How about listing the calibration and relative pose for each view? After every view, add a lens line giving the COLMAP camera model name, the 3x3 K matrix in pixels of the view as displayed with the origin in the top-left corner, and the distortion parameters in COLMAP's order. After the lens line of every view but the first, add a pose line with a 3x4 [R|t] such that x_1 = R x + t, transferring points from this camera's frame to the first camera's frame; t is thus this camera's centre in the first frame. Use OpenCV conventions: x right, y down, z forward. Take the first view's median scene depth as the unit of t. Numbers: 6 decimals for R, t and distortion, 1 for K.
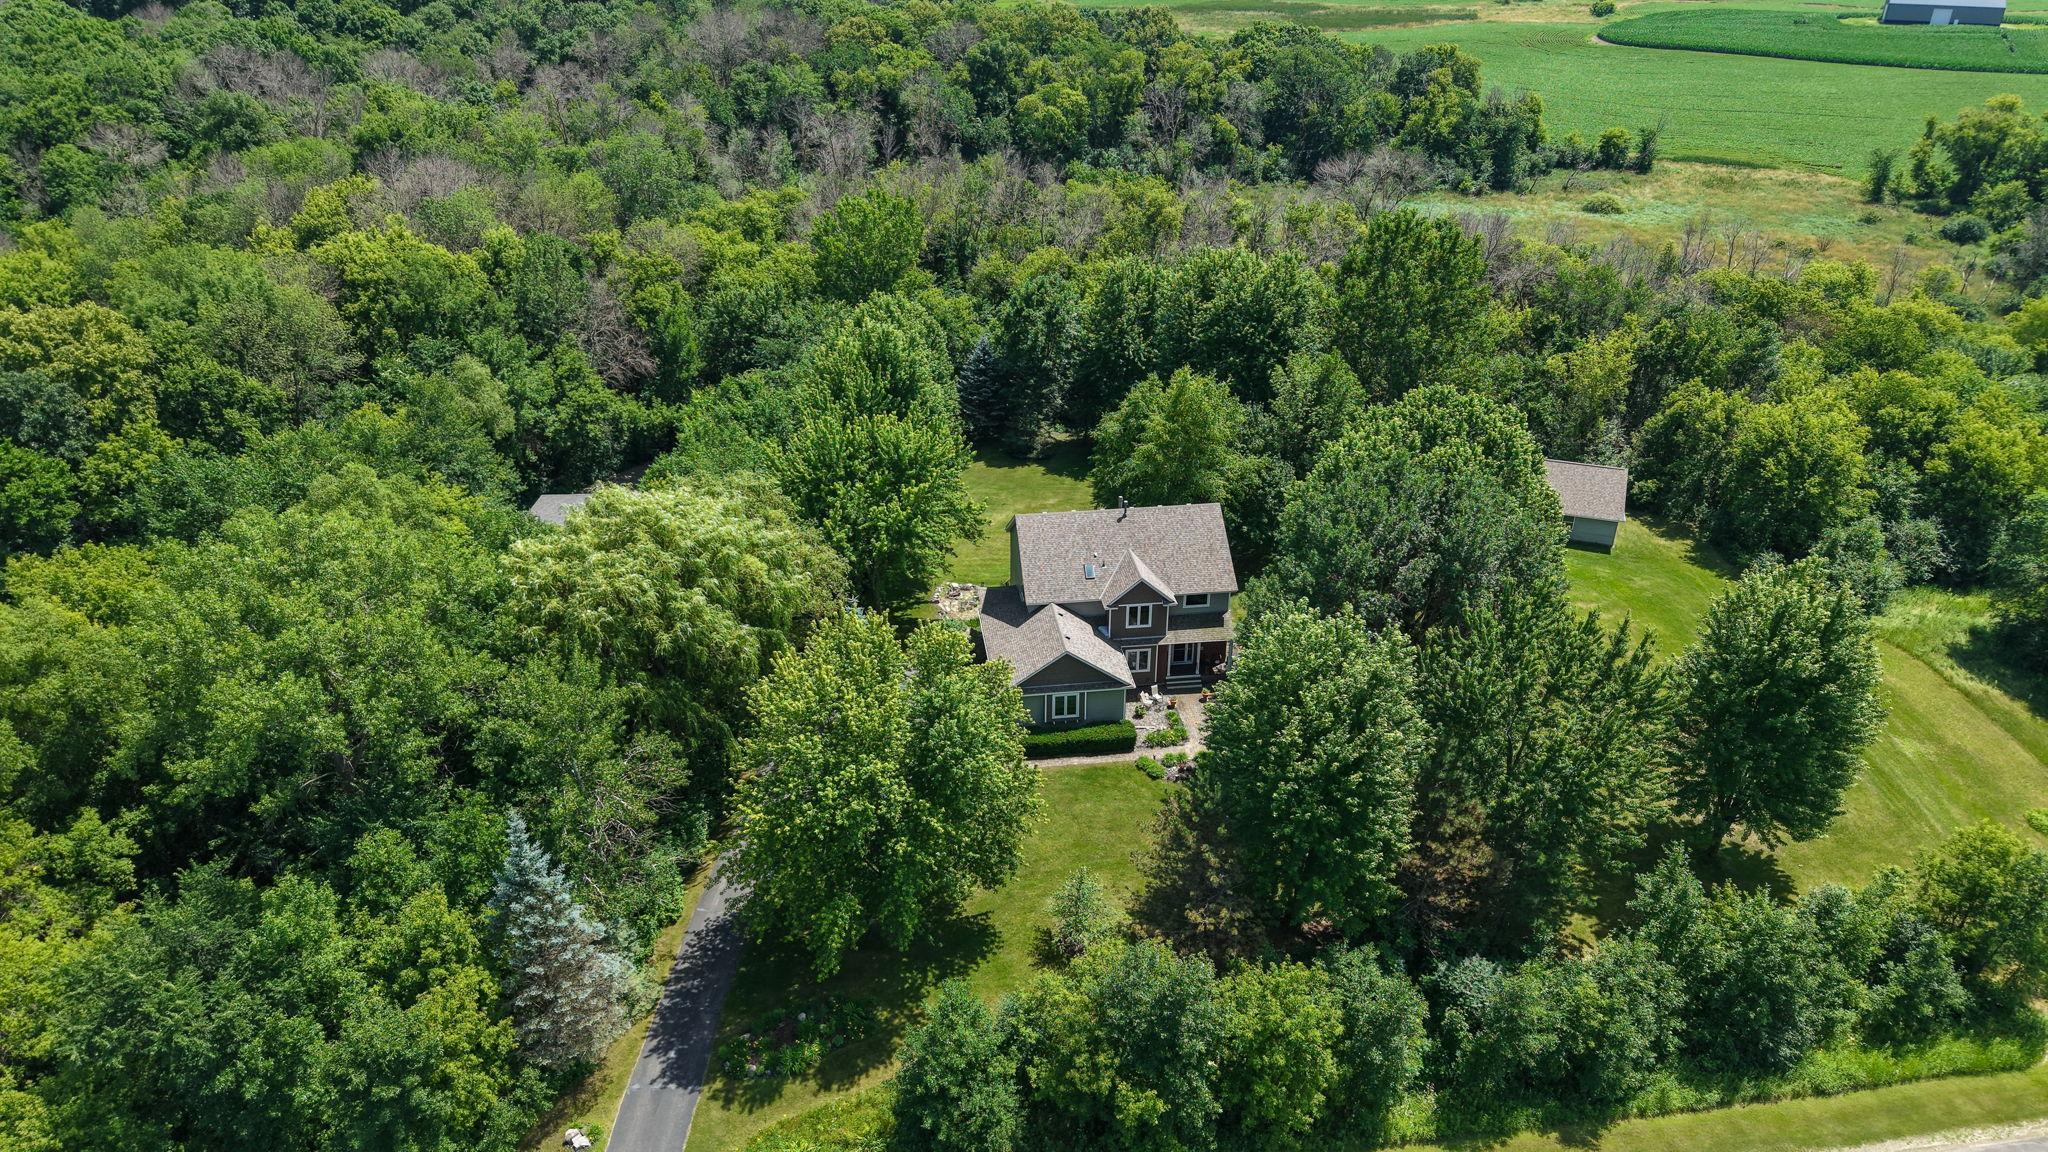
lens RADIAL K [[1372.0, 0, 1024.0], [0, 1372.0, 576.0], [0, 0, 1]] dist [0.014765, -0.012587]
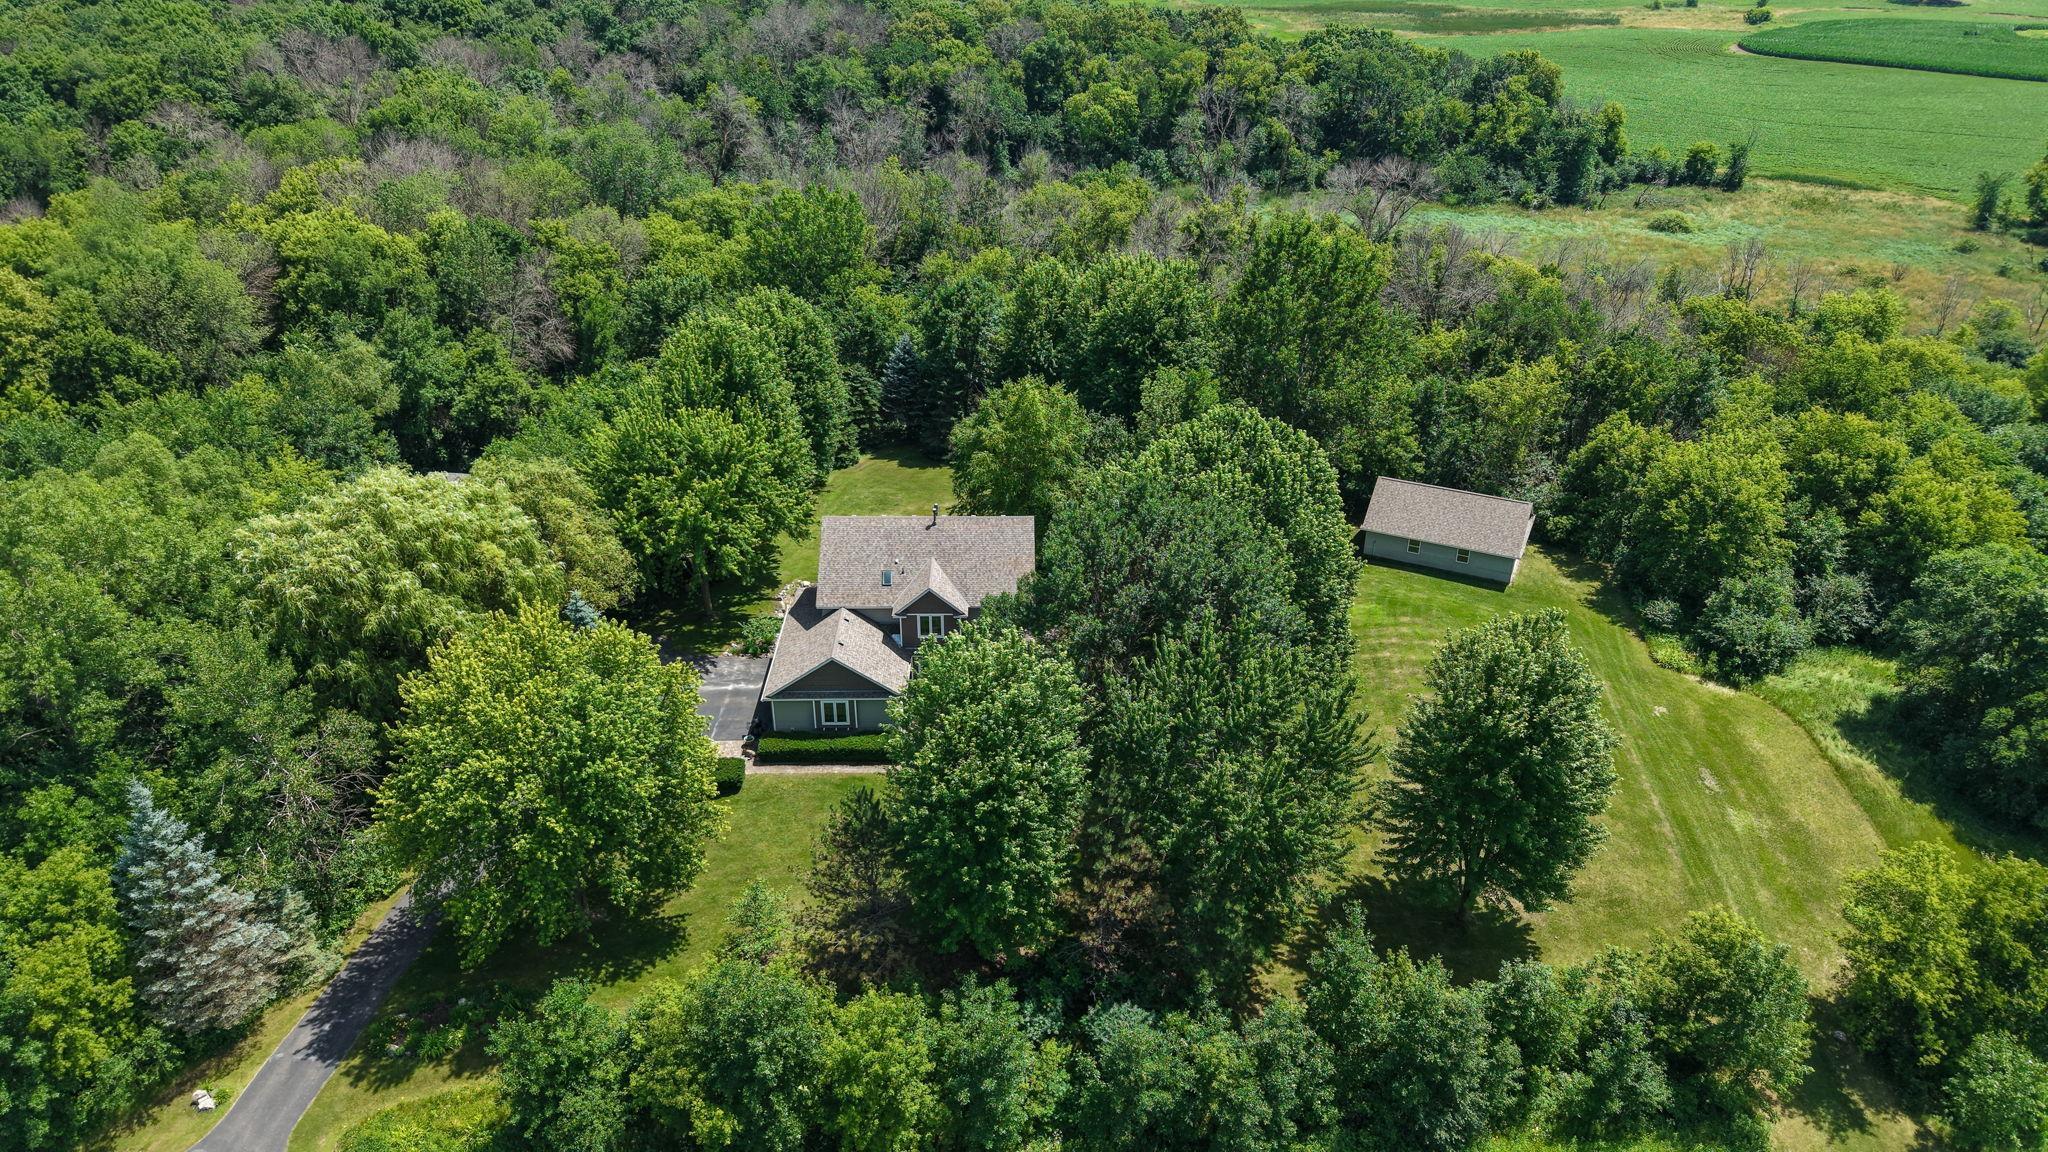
lens RADIAL K [[1372.0, 0, 1024.0], [0, 1372.0, 576.0], [0, 0, 1]] dist [0.014765, -0.012587]
pose [[0.992579, 0.059233, -0.106197, 0.223859], [-0.059005, 0.998244, 0.005290, -0.014193], [0.106324, 0.001016, 0.994331, 0.025632]]
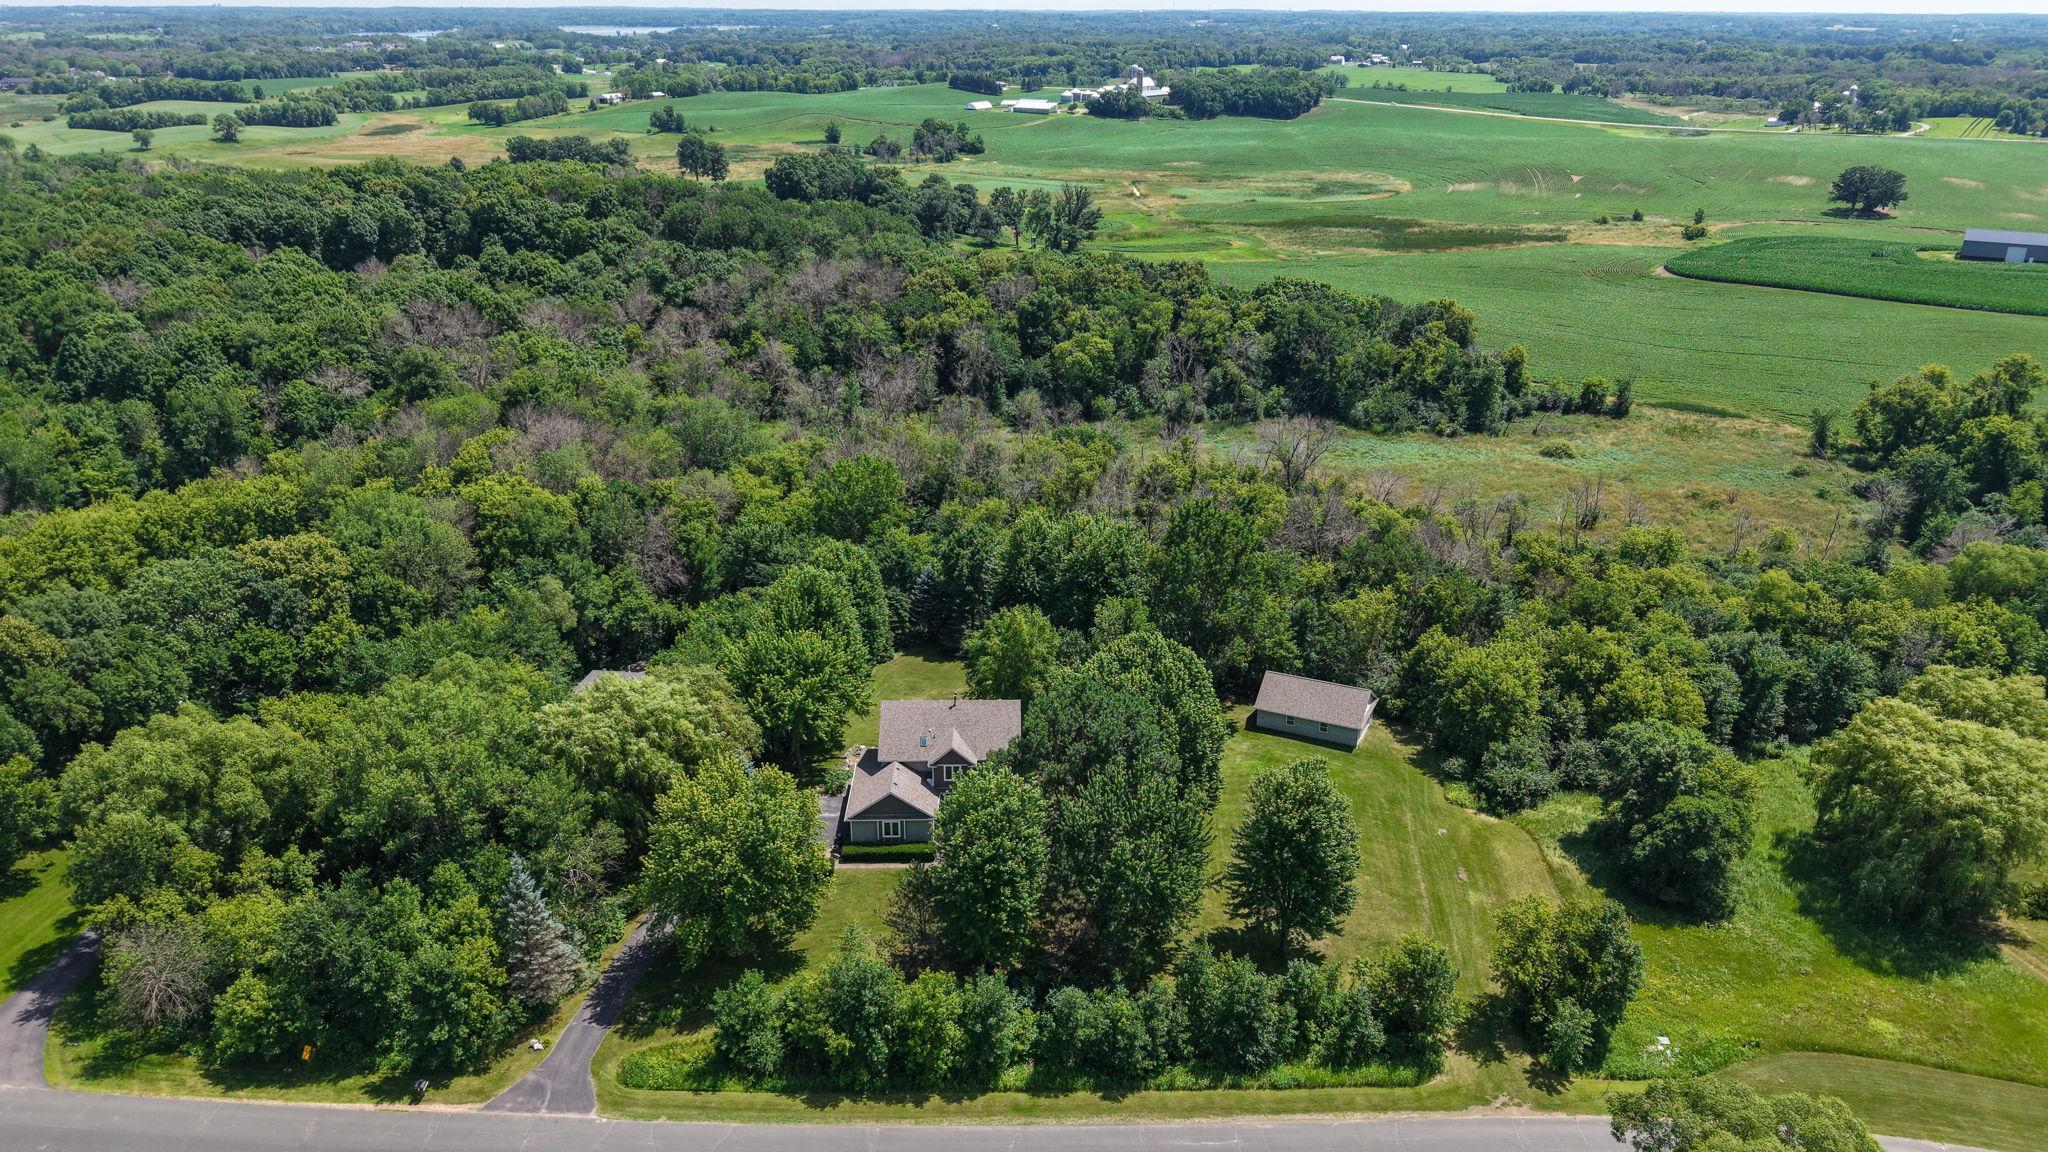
lens RADIAL K [[1439.2, 0, 1023.7], [0, 1439.2, 605.5], [0, 0, 1]] dist [0.036126, -0.048962]
pose [[0.992734, 0.045439, -0.111424, 0.291154], [-0.056382, 0.993675, -0.097116, -0.004960], [0.106306, 0.102693, 0.989016, -0.505905]]
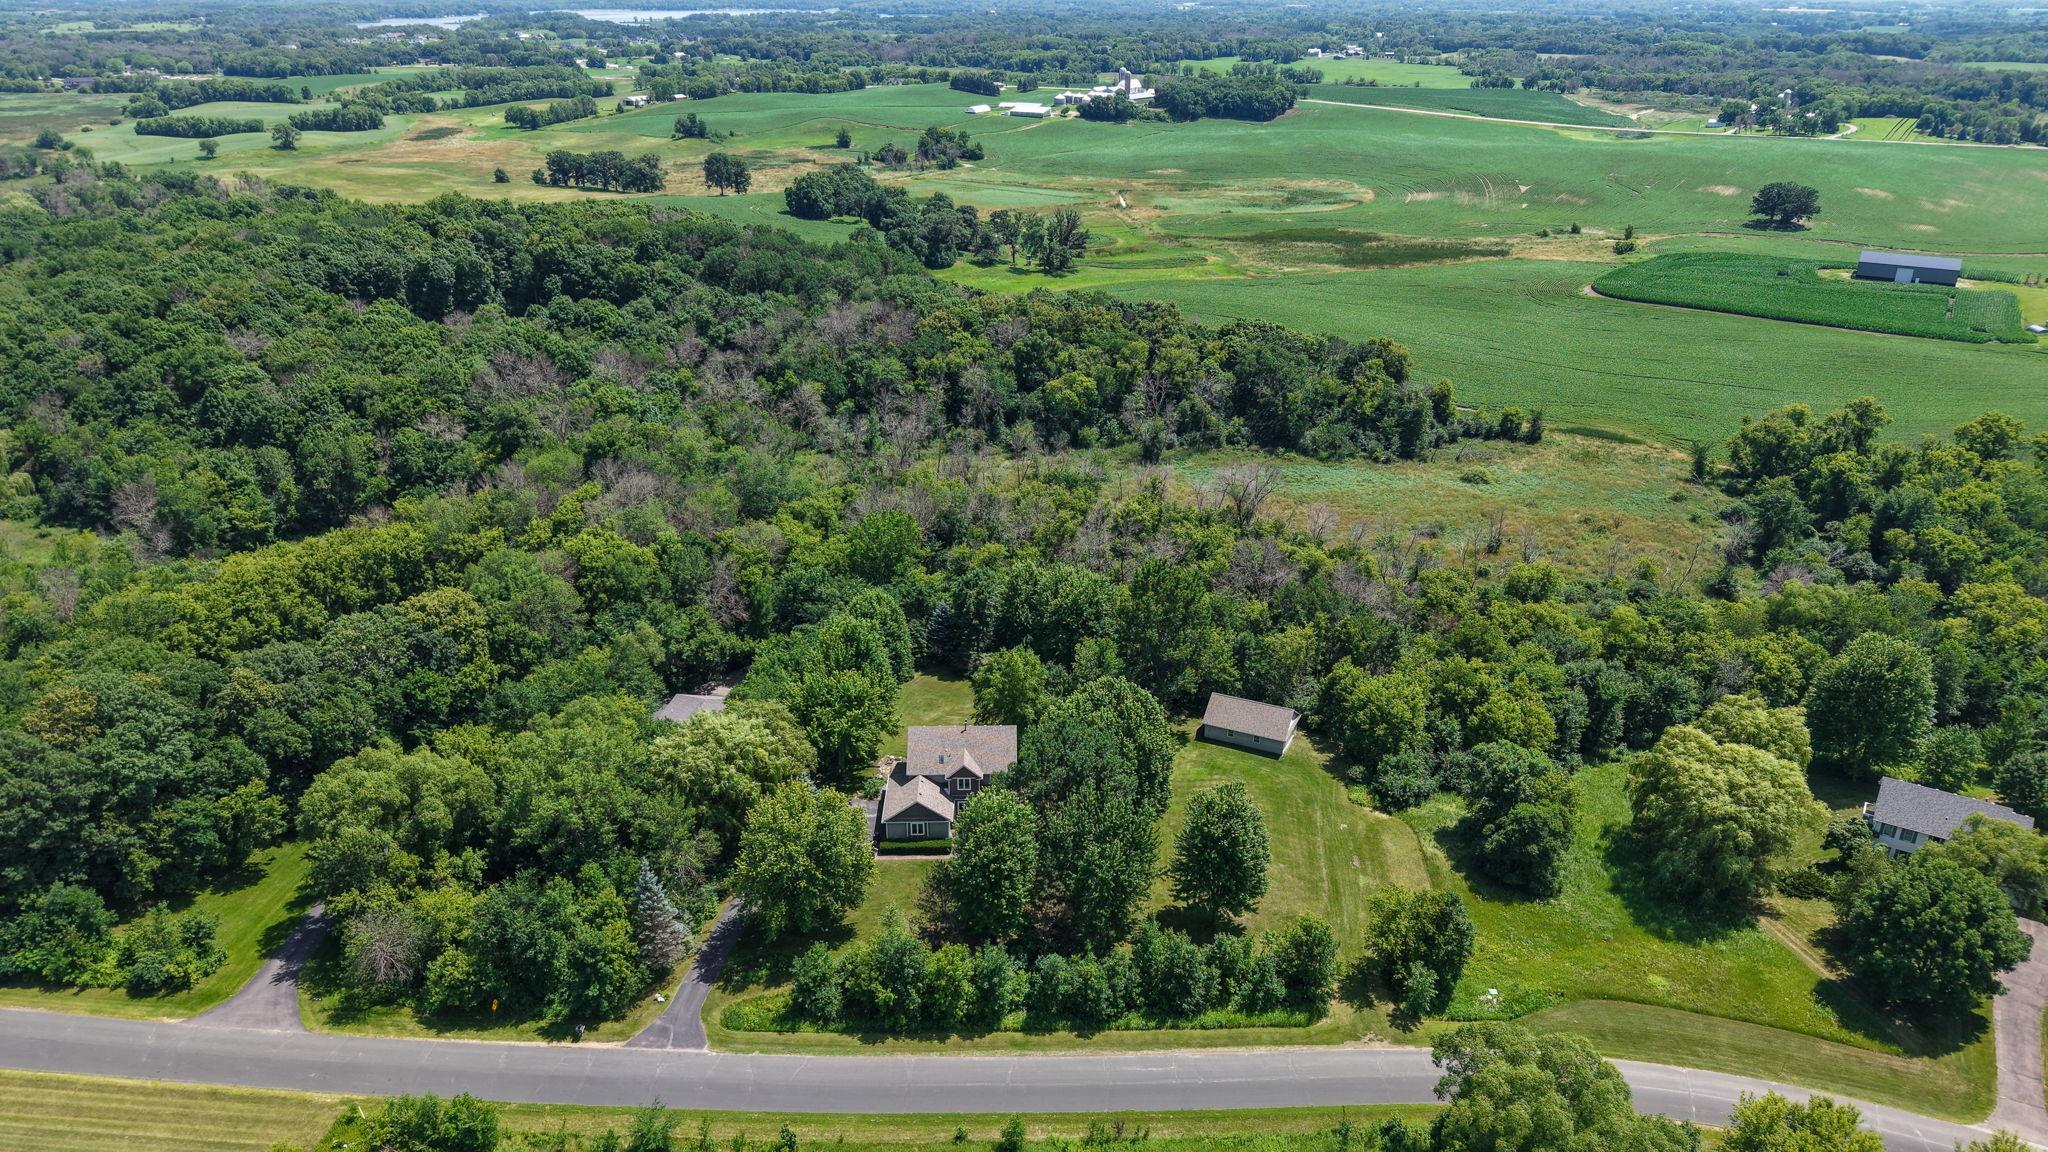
lens RADIAL K [[1364.8, 0, 1024.0], [0, 1364.8, 576.0], [0, 0, 1]] dist [0.048717, -0.077239]
pose [[0.993050, 0.044300, -0.109034, 0.324705], [-0.053560, 0.995066, -0.083517, -0.096001], [0.104796, 0.088776, 0.990523, -0.832208]]
